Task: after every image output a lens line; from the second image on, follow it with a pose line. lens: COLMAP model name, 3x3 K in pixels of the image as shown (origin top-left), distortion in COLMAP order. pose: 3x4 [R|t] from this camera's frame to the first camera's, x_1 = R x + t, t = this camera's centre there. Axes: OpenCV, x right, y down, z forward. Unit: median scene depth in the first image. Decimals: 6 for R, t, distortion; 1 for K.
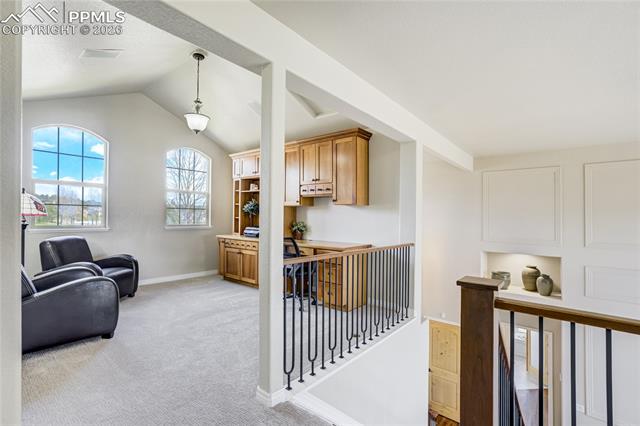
lens RADIAL K [[297.4, 0, 318.0], [0, 297.4, 216.5], [0, 0, 1]] dist [-0.062740, 0.031705]
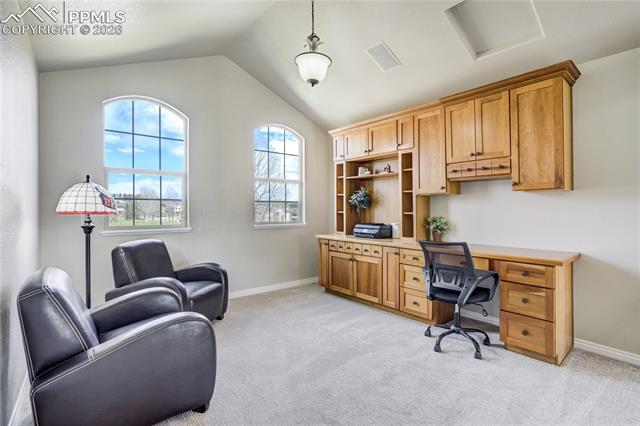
lens RADIAL K [[297.4, 0, 318.0], [0, 297.4, 216.5], [0, 0, 1]] dist [-0.062740, 0.031705]
pose [[0.981891, -0.010824, -0.189139, -0.214536], [0.014980, 0.999676, 0.020557, -0.001844], [0.188855, -0.023018, 0.981735, 0.263668]]
